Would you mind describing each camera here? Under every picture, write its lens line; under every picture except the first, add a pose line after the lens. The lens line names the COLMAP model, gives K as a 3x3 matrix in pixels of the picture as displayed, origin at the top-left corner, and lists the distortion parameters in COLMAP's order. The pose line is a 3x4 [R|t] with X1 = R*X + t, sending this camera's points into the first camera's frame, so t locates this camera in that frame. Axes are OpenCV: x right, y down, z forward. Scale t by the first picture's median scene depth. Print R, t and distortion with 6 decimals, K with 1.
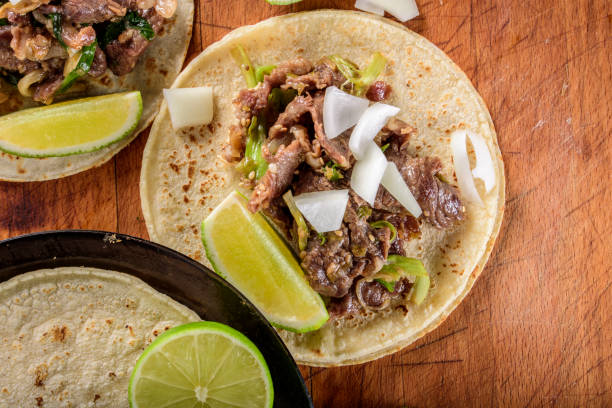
lens RADIAL K [[1875.6, 0, 286.3], [0, 1875.6, 186.9], [0, 0, 1]] dist [0.124203, 0.000000]
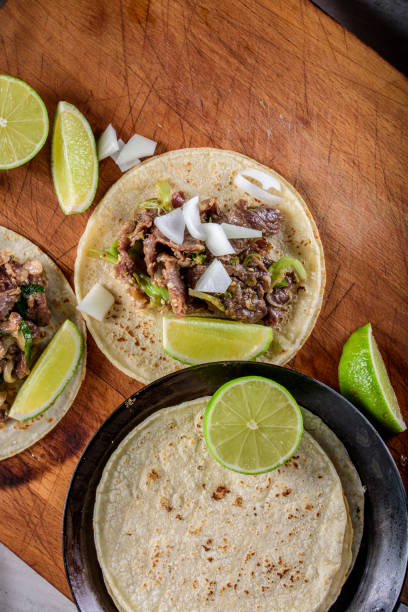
lens RADIAL K [[1875.6, 0, 195.6], [0, 1875.6, 336.3], [0, 0, 1]] dist [0.124203, 0.000000]
pose [[0.672998, -0.736806, 0.064734, -0.112389], [0.737948, 0.674802, 0.008675, 0.017545], [-0.050074, 0.041932, 0.997865, -0.431102]]
